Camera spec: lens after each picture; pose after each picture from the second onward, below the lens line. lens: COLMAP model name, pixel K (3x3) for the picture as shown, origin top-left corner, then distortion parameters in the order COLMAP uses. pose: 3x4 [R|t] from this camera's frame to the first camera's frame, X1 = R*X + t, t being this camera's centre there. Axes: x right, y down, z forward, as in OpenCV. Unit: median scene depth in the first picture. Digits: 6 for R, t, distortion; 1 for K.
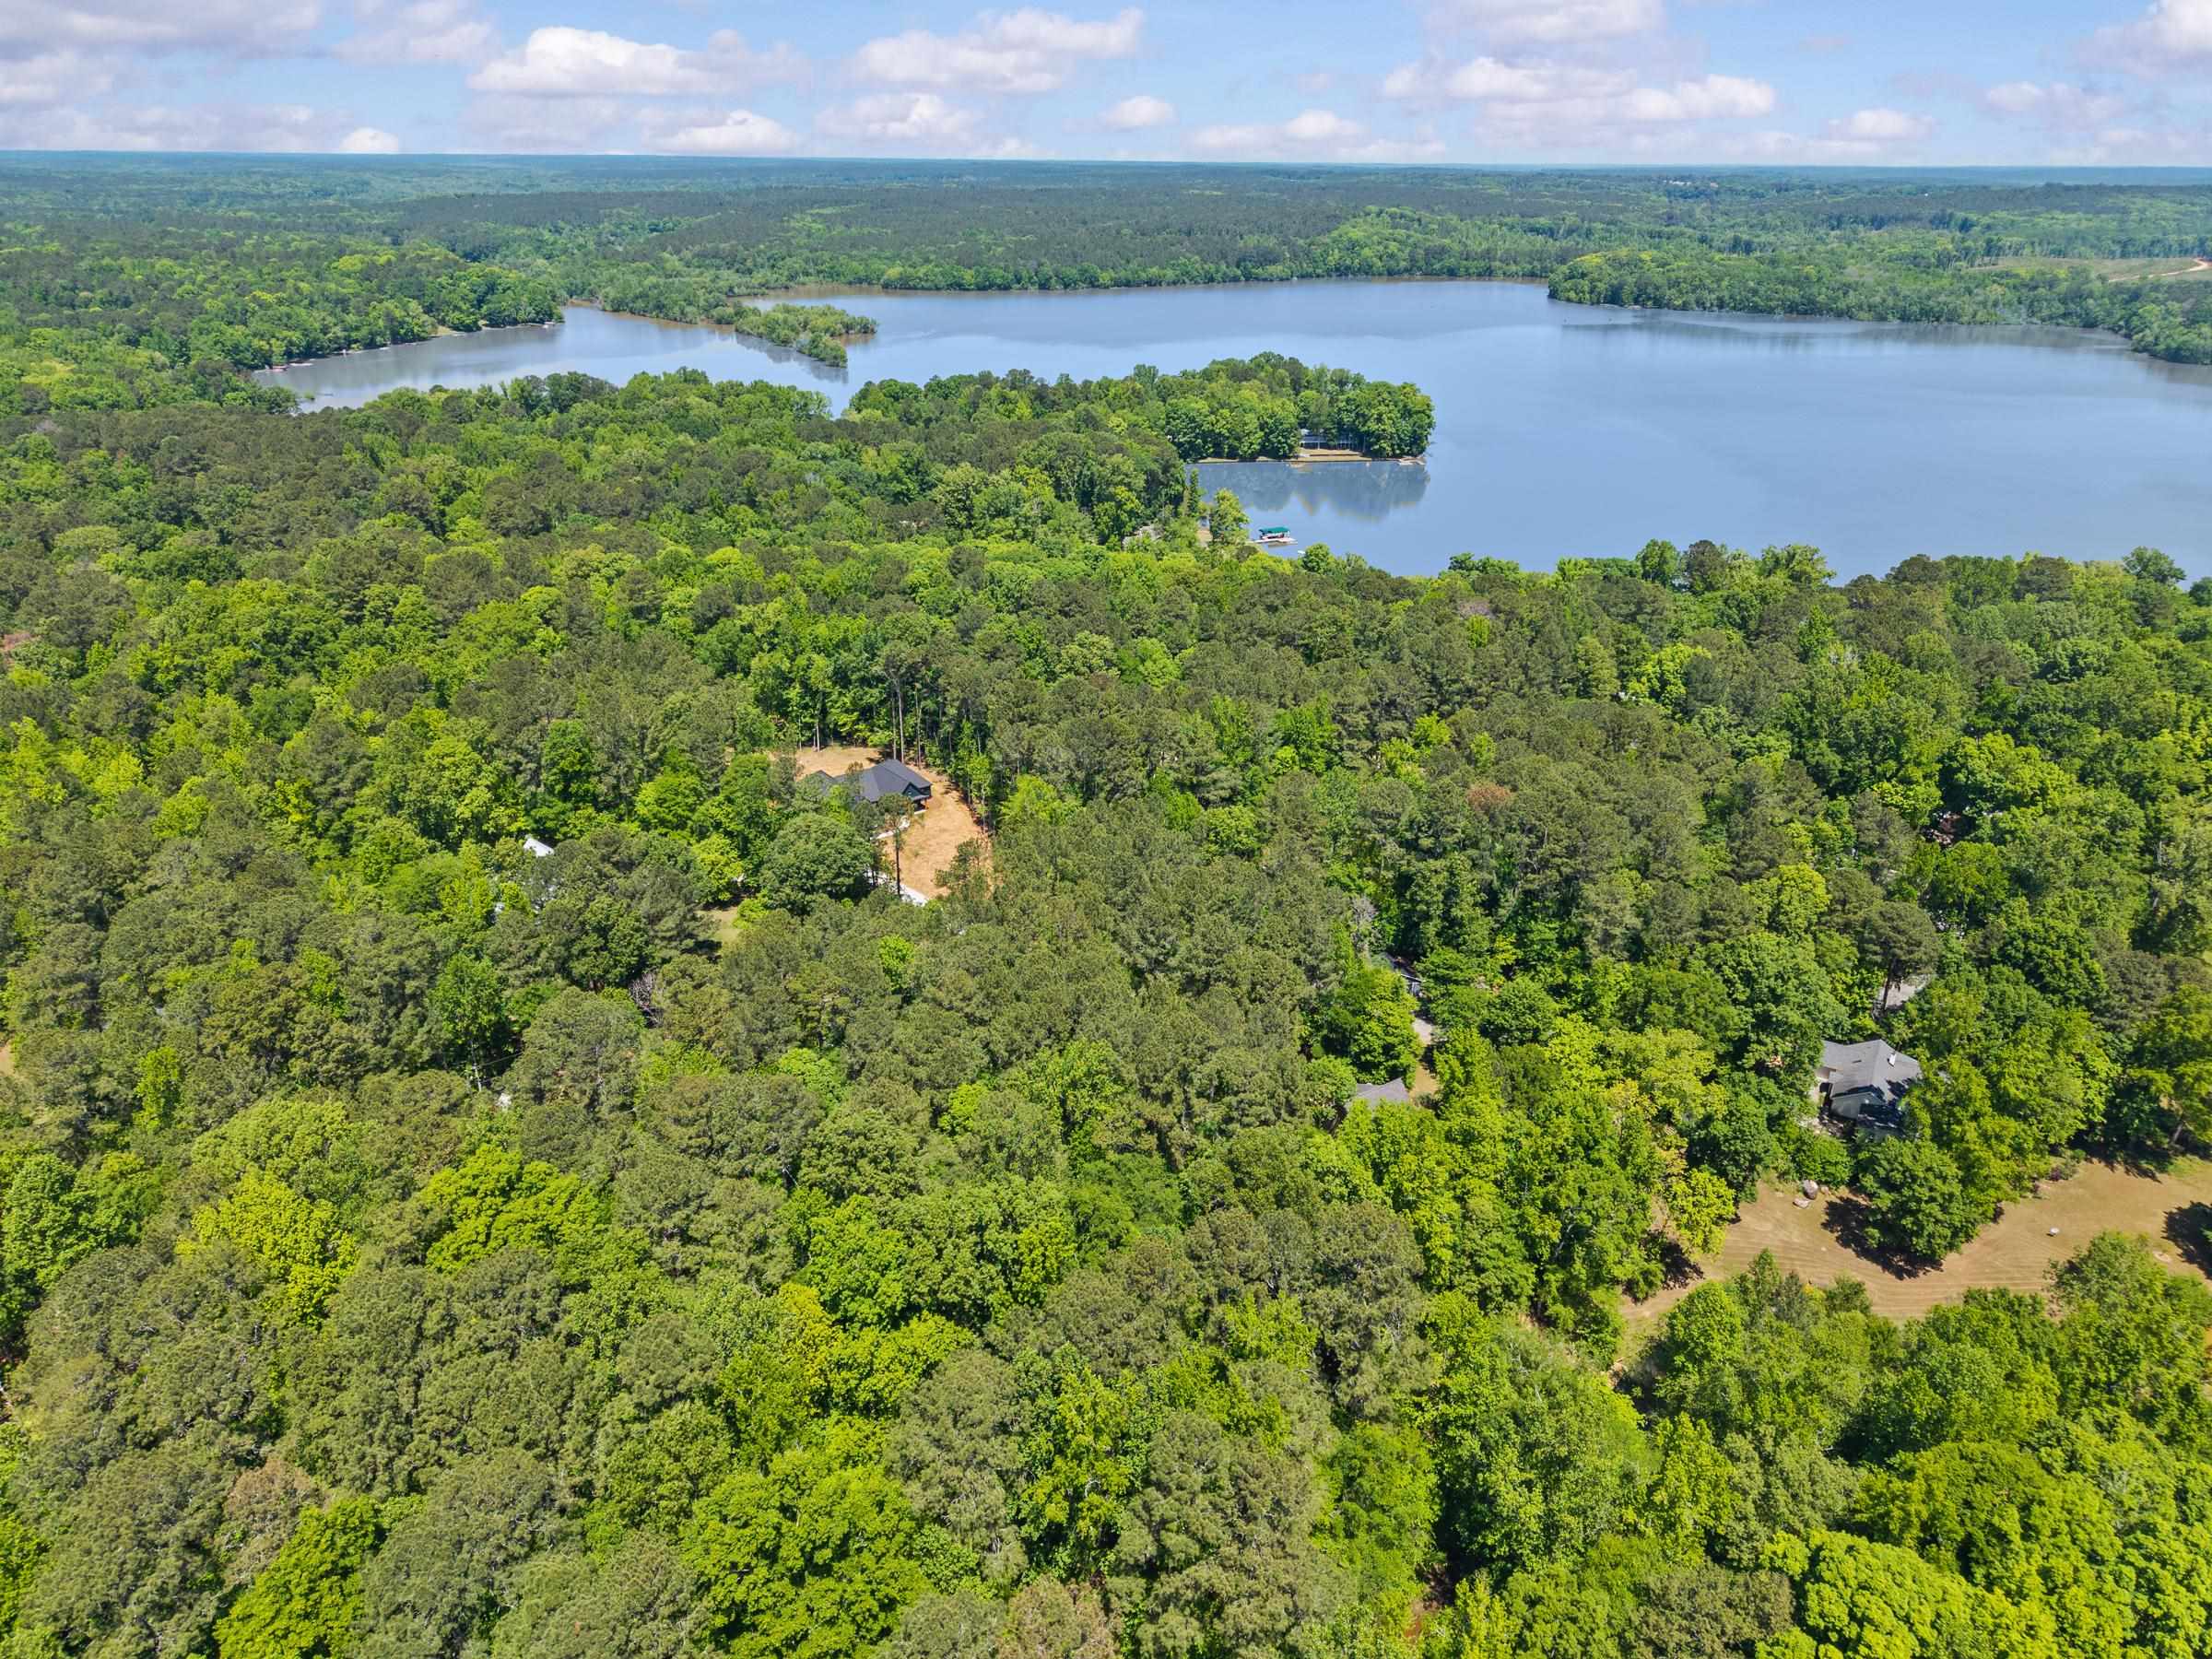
lens RADIAL K [[1480.0, 0, 1104.6], [0, 1480.0, 830.4], [0, 0, 1]] dist [0.015032, -0.009943]
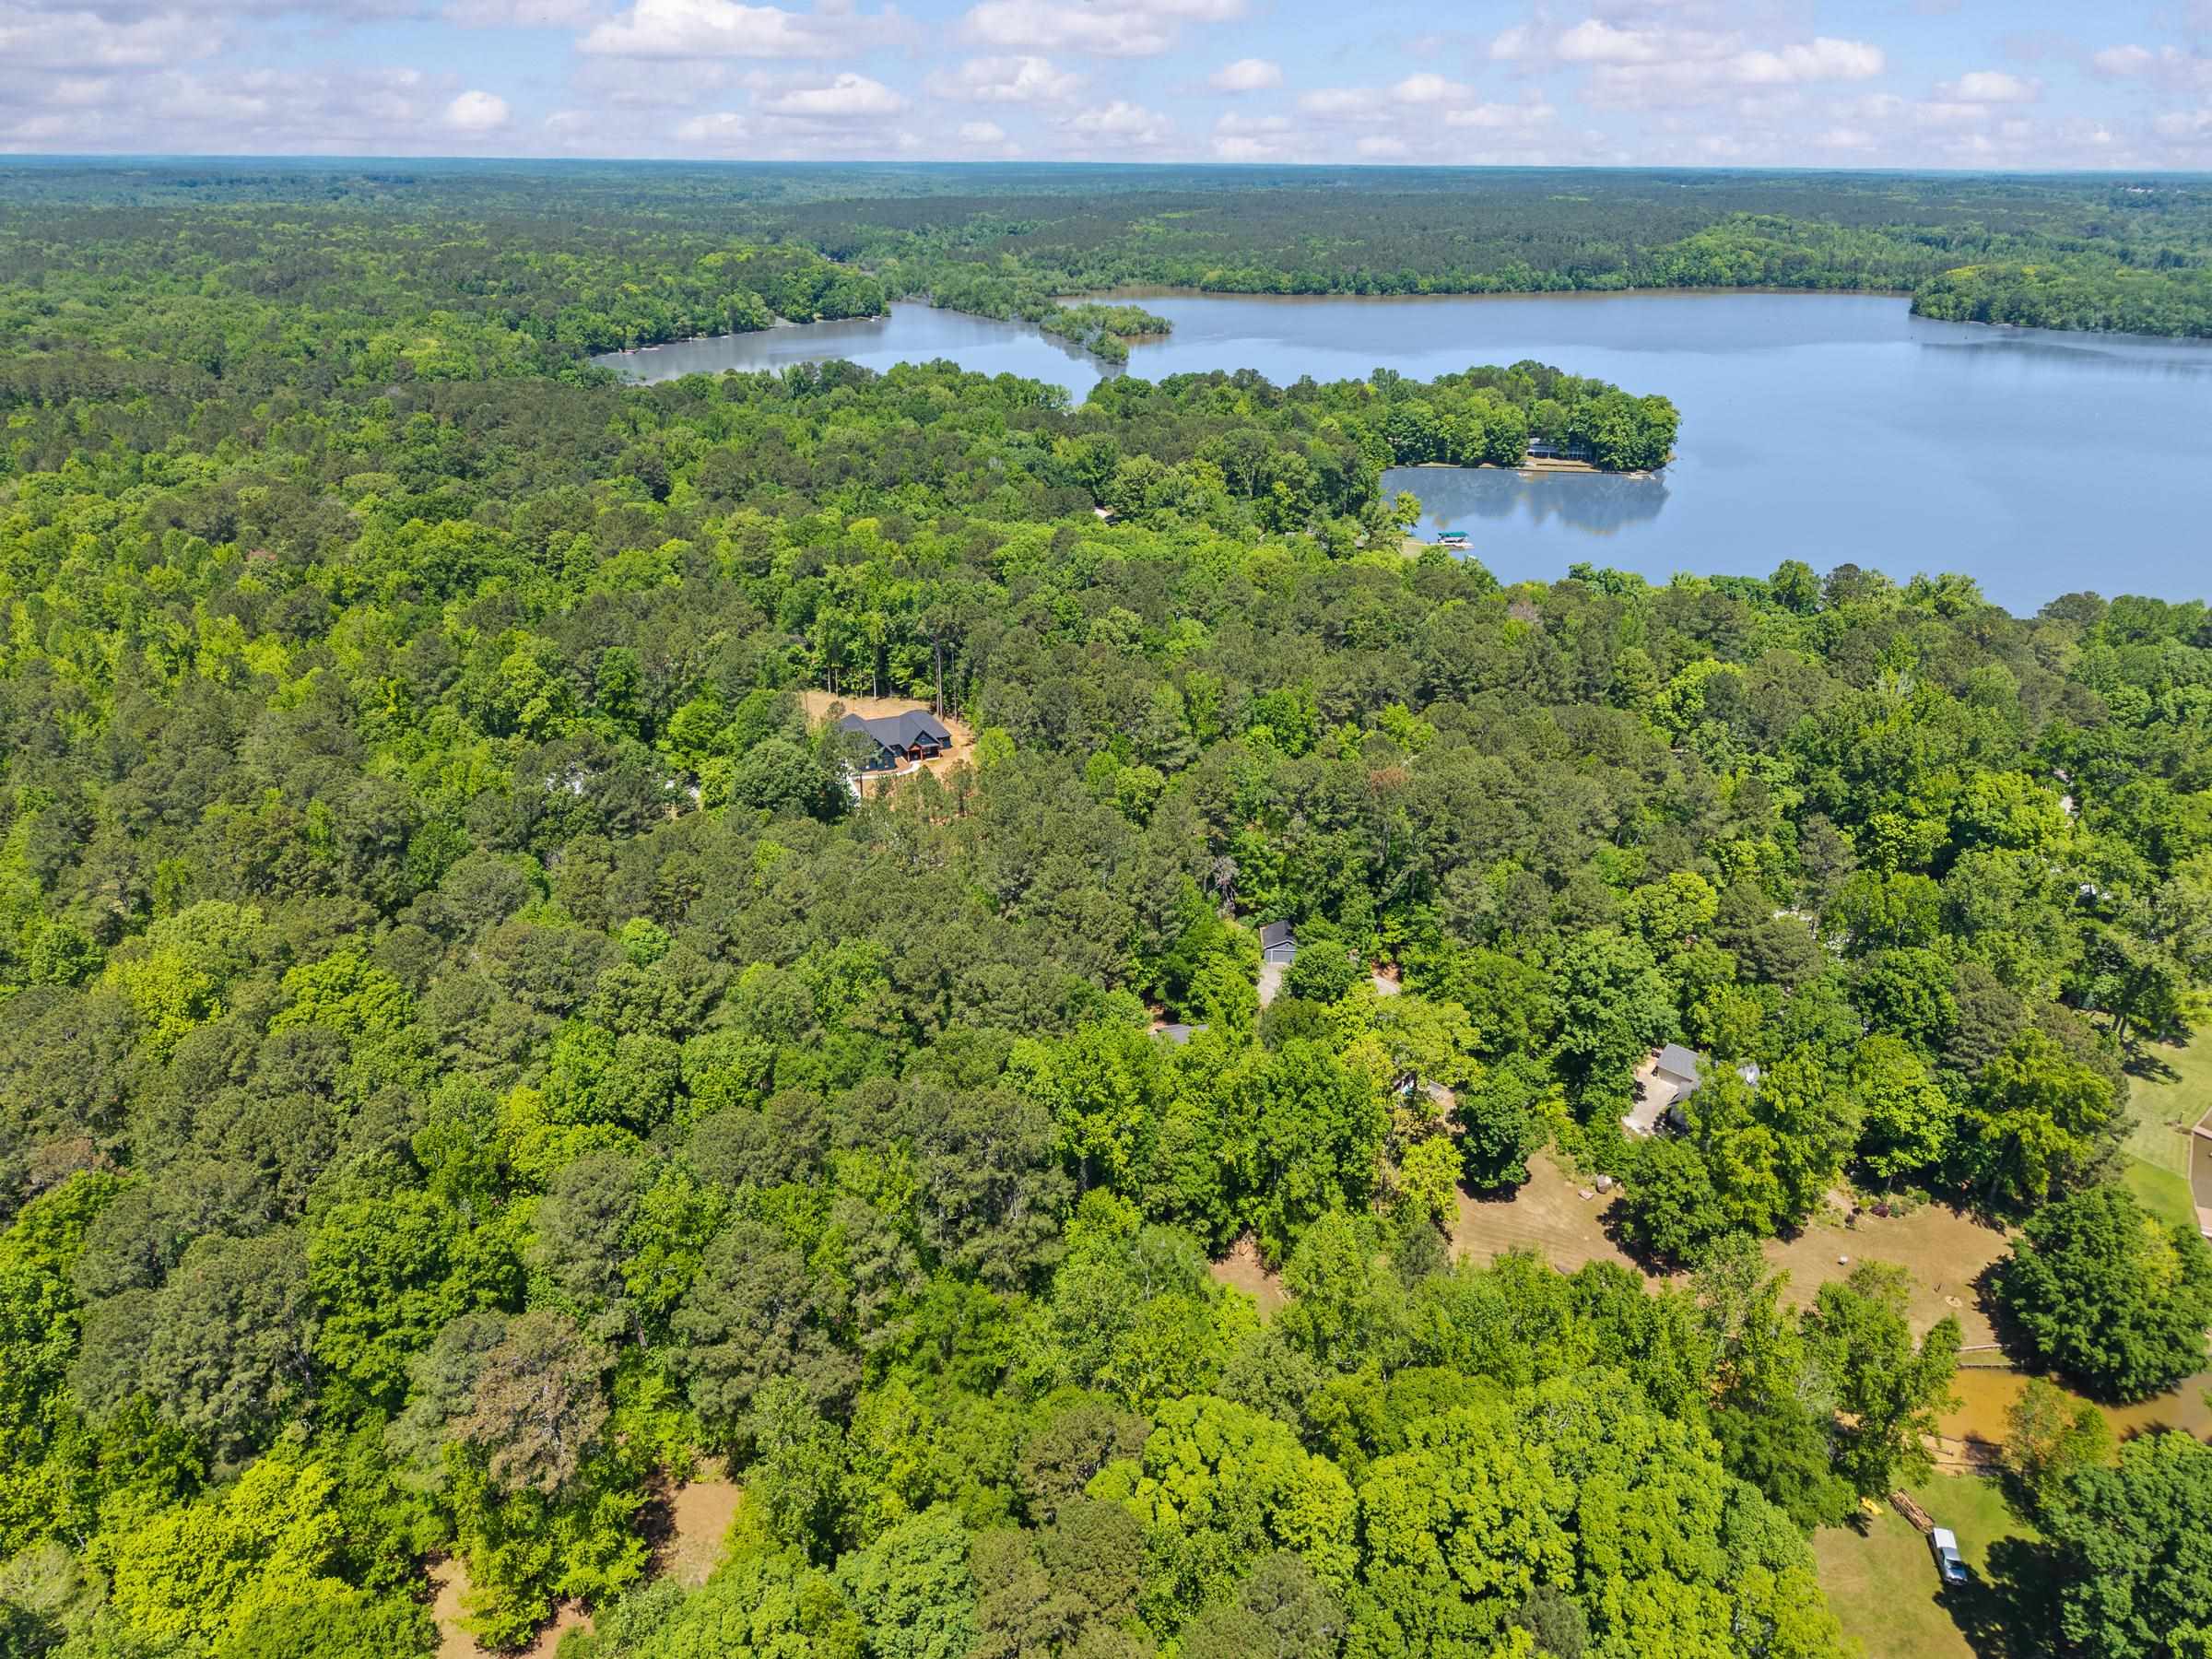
lens RADIAL K [[1480.0, 0, 1104.6], [0, 1480.0, 830.4], [0, 0, 1]] dist [0.015032, -0.009943]
pose [[0.971442, 0.096946, -0.216569, 0.163405], [-0.097627, 0.995194, 0.007577, 0.013488], [0.216263, 0.013783, 0.976238, -0.028544]]
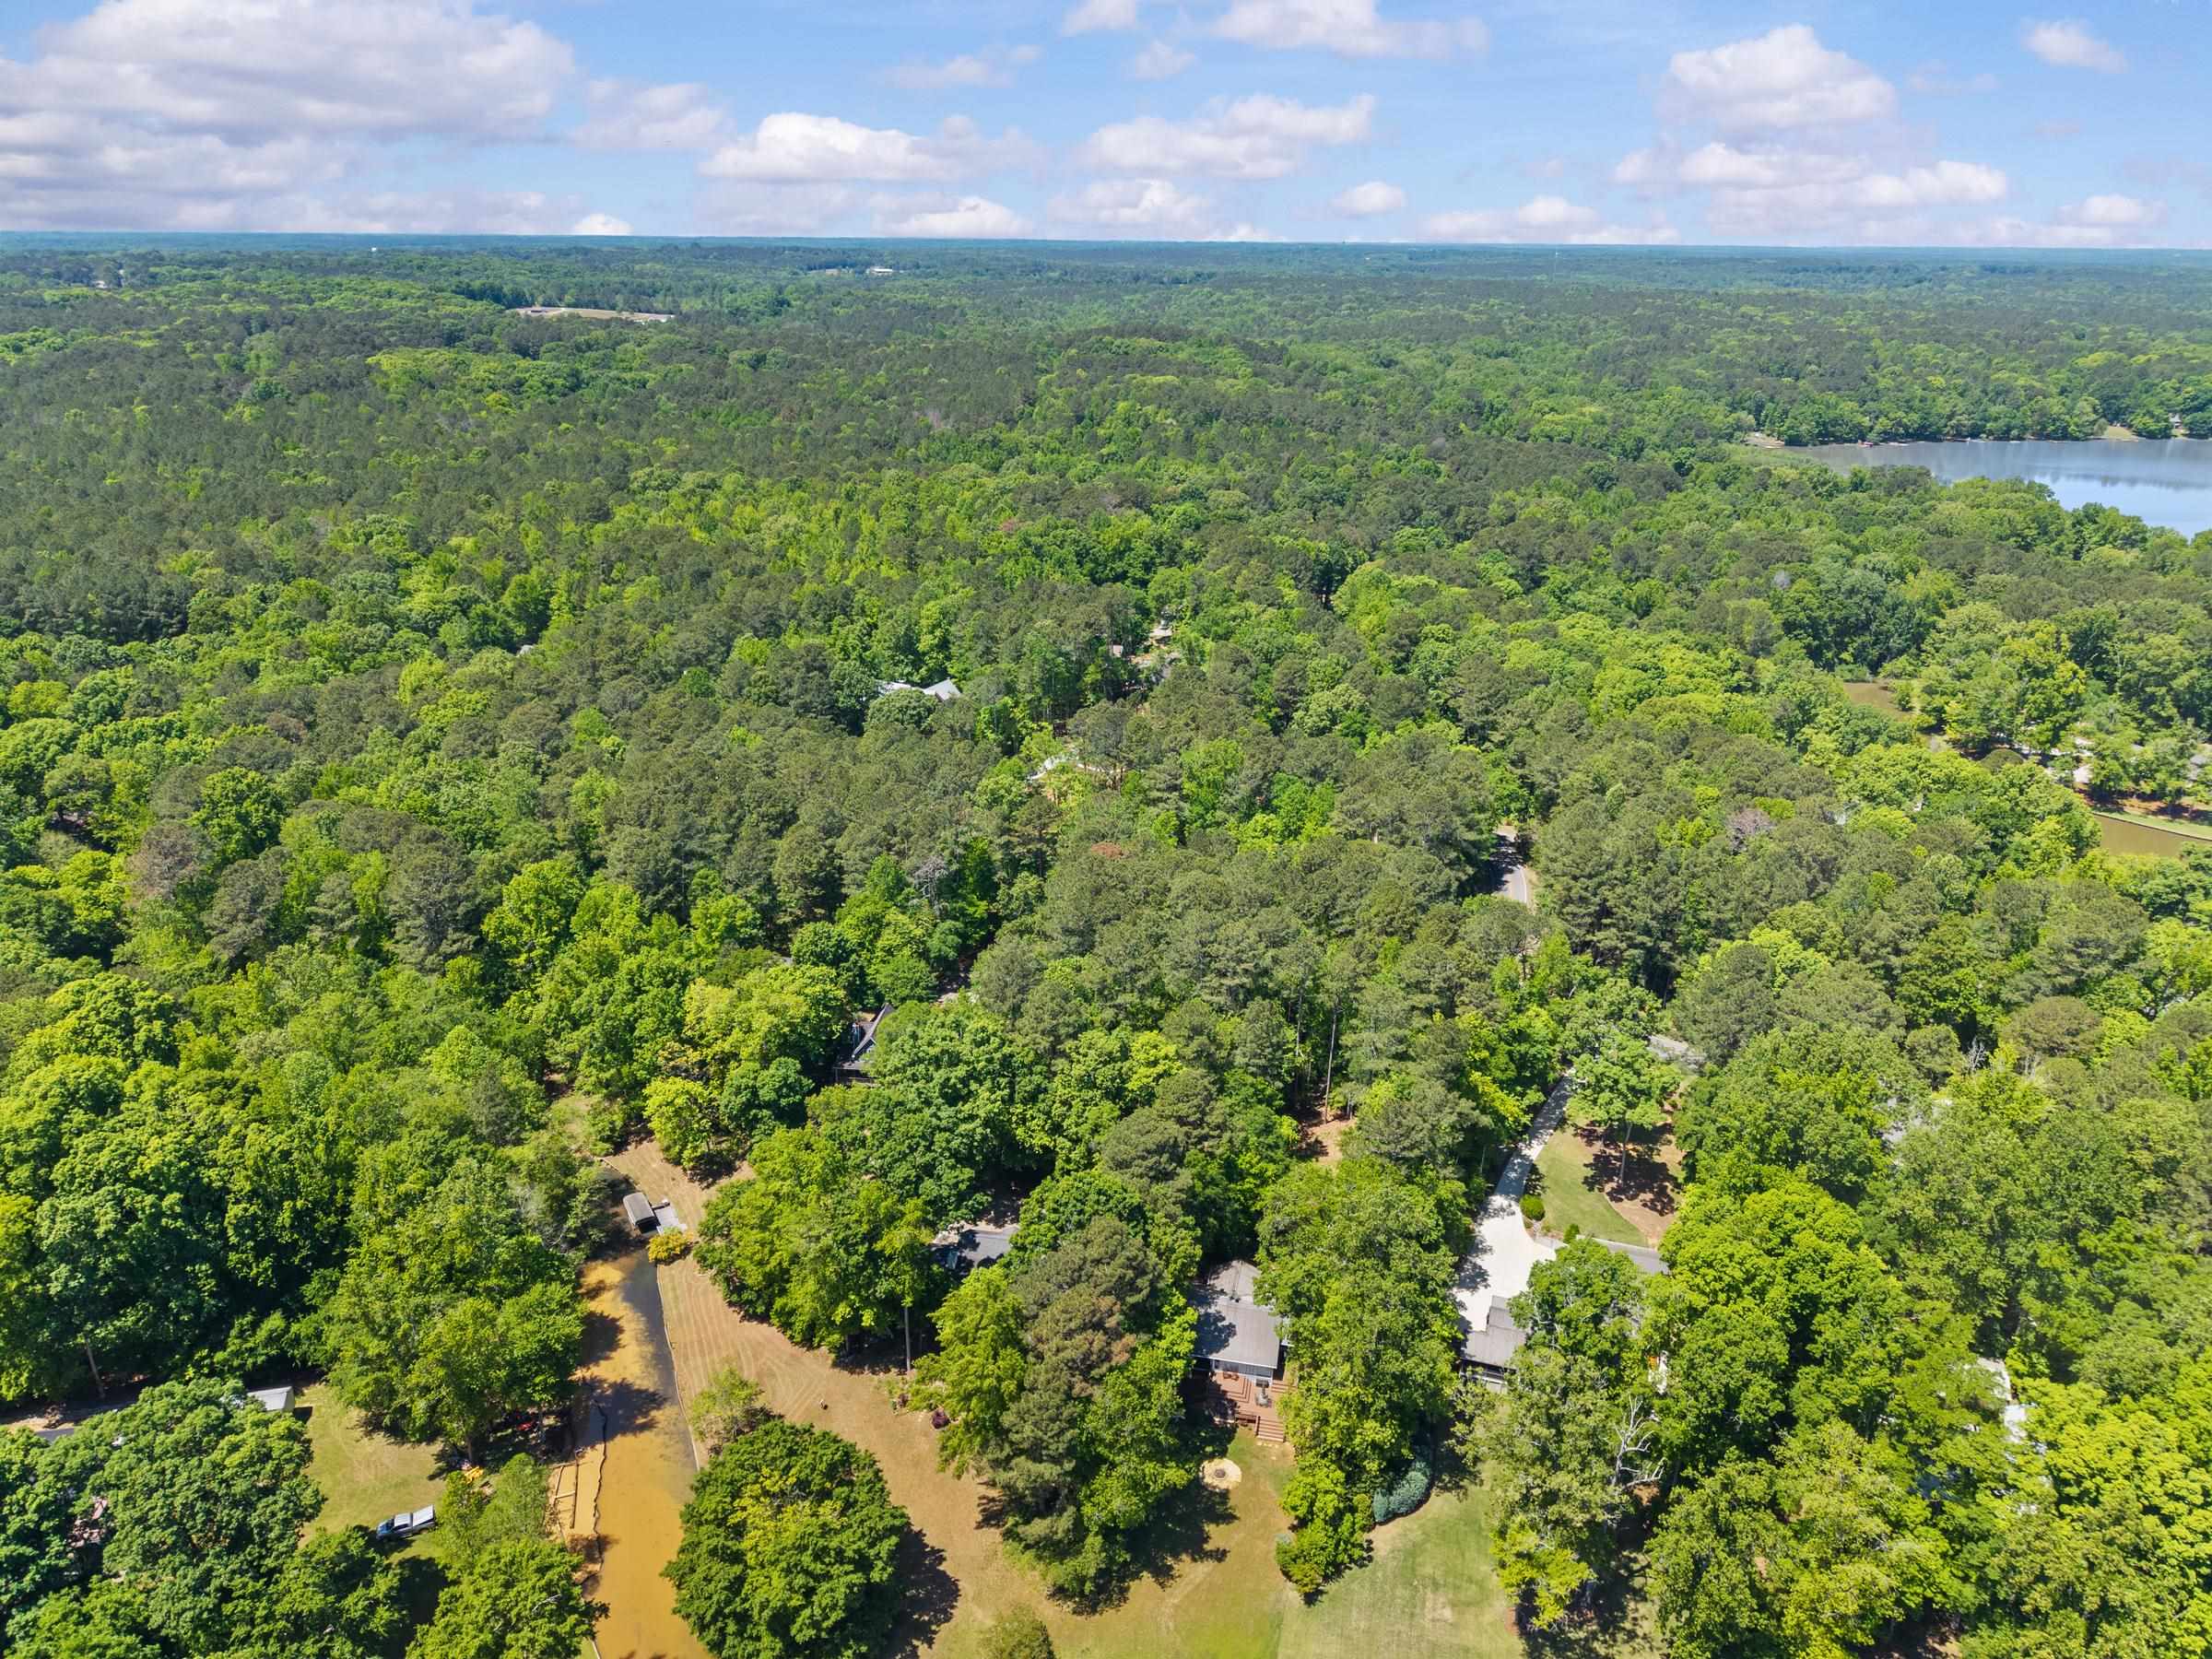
lens RADIAL K [[1480.0, 0, 1104.6], [0, 1480.0, 830.4], [0, 0, 1]] dist [0.015032, -0.009943]
pose [[0.349866, 0.344619, -0.871109, 0.630617], [-0.393256, 0.898007, 0.197315, -0.131064], [0.850261, 0.273535, 0.449706, 0.301257]]
